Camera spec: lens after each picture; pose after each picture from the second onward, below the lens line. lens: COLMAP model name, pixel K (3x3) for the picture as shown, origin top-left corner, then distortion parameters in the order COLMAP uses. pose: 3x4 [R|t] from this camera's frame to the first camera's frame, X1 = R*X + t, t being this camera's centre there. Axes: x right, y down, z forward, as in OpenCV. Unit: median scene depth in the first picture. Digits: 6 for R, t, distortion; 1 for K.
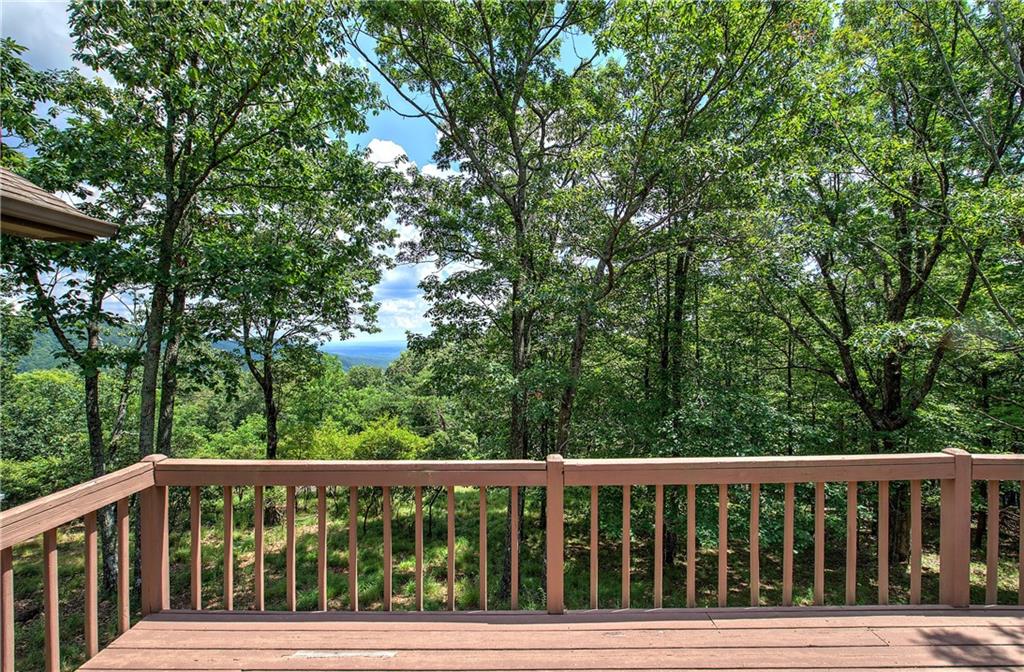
lens RADIAL K [[440.0, 0, 511.9], [0, 440.0, 344.9], [0, 0, 1]] dist [-0.002357, -0.000125]
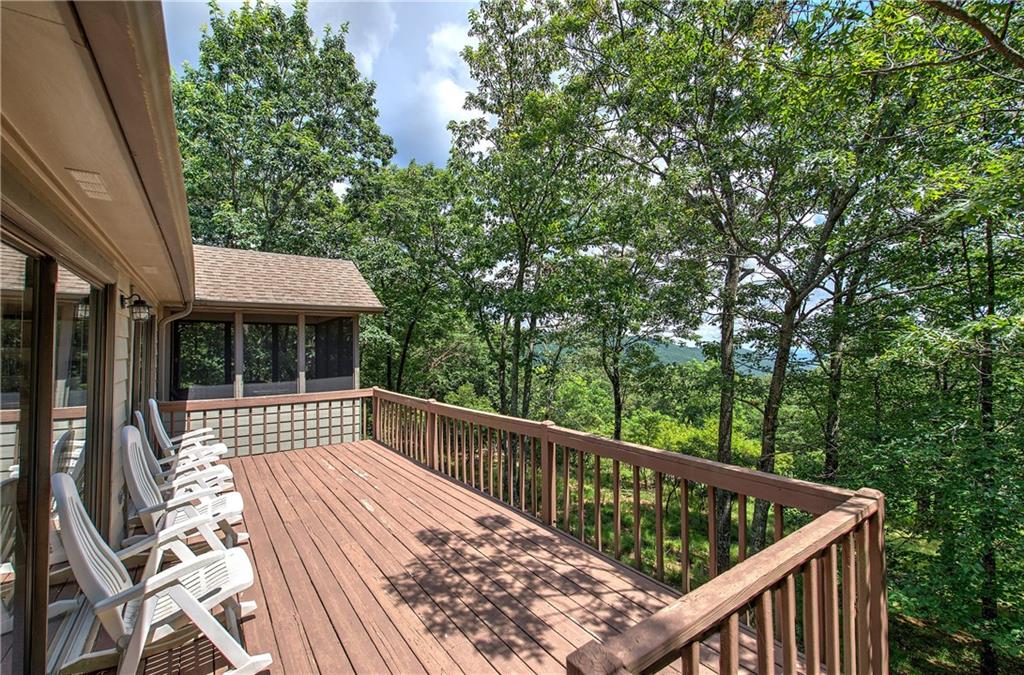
lens RADIAL K [[440.0, 0, 509.5], [0, 440.0, 336.5], [0, 0, 1]] dist [-0.002357, -0.000125]
pose [[0.583409, -0.022433, -0.811869, 0.655891], [-0.000380, 0.999611, -0.027894, -0.000904], [0.812179, 0.016583, 0.583173, 0.000792]]
